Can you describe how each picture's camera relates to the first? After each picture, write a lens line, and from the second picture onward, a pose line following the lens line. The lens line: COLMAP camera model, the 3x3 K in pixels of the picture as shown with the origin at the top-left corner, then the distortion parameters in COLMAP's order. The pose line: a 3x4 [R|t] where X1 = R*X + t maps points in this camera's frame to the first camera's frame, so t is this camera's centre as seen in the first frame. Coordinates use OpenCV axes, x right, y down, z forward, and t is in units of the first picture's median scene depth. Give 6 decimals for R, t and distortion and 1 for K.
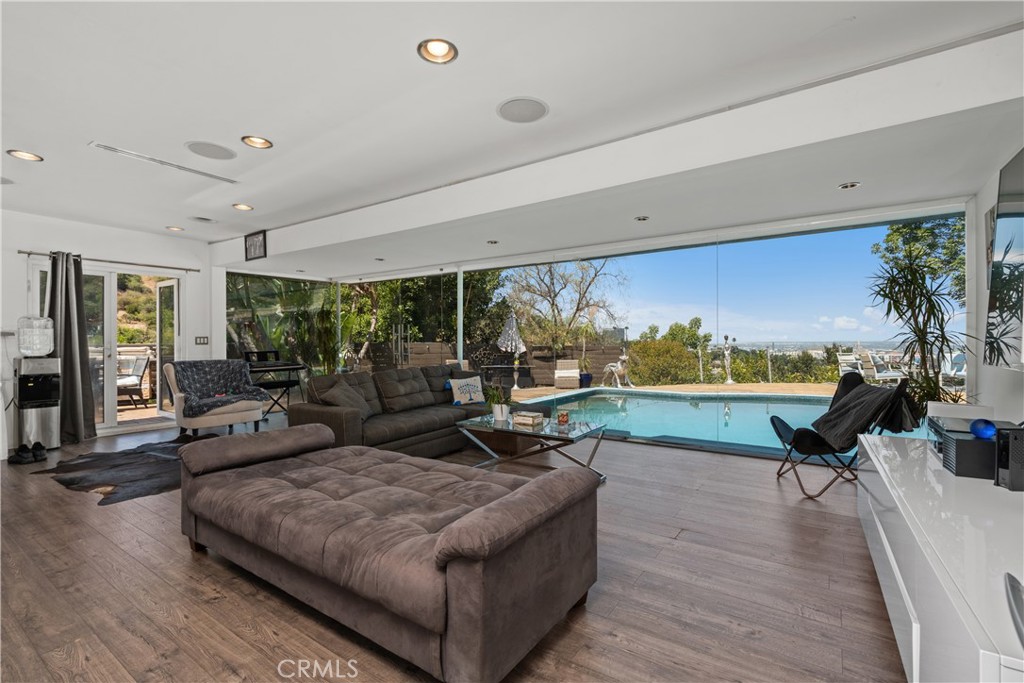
lens RADIAL K [[468.3, 0, 491.3], [0, 468.3, 333.8], [0, 0, 1]] dist [-0.003180, 0.001180]
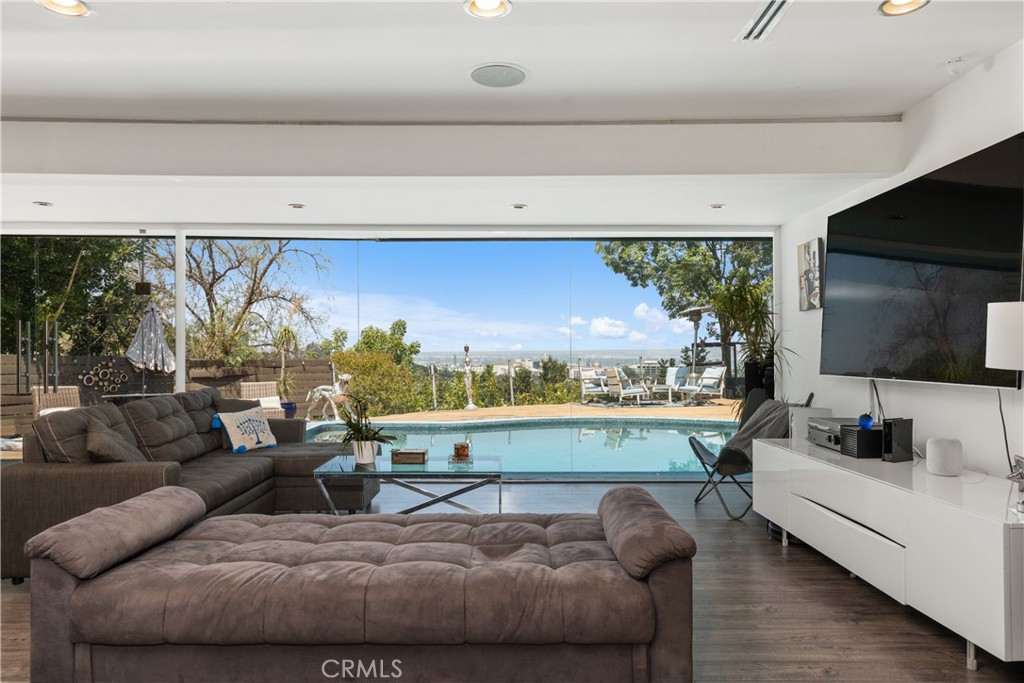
lens RADIAL K [[728.6, 0, 521.1], [0, 728.6, 333.5], [0, 0, 1]] dist [0.018783, -0.000577]
pose [[0.804495, 0.020909, 0.593592, -0.160259], [-0.014933, 0.999776, -0.014977, -0.000578], [-0.593772, 0.003185, 0.804627, -0.014785]]
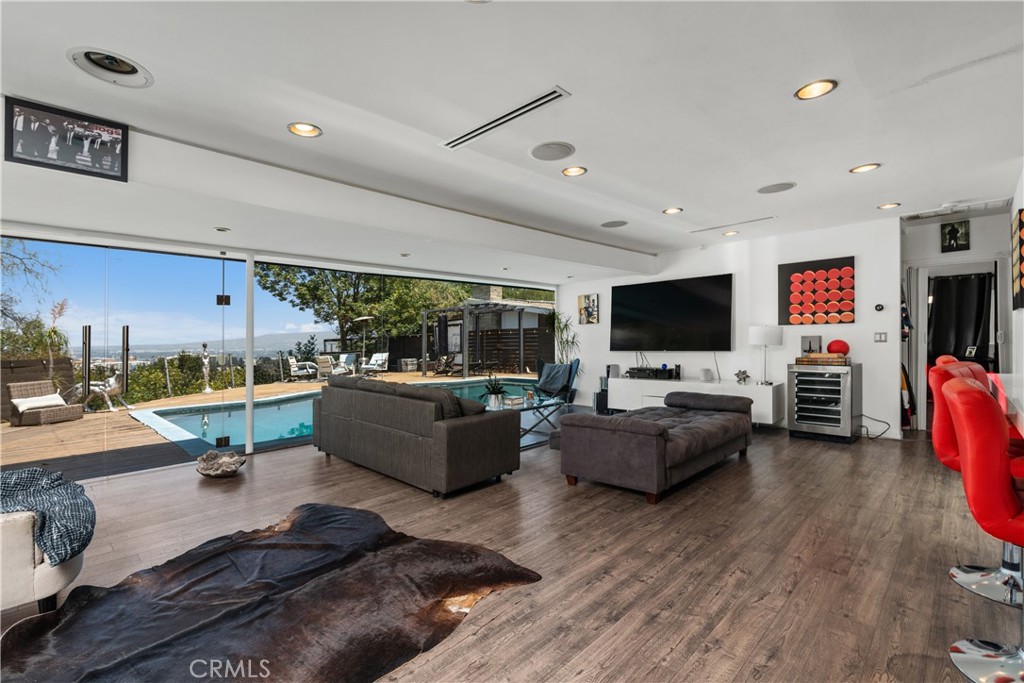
lens RADIAL K [[468.3, 0, 508.7], [0, 468.3, 335.8], [0, 0, 1]] dist [-0.003180, 0.001180]
pose [[0.145242, 0.011791, 0.989326, -0.445964], [0.001907, 0.999924, -0.012198, 0.000084], [-0.989394, 0.003658, 0.145208, 0.269282]]
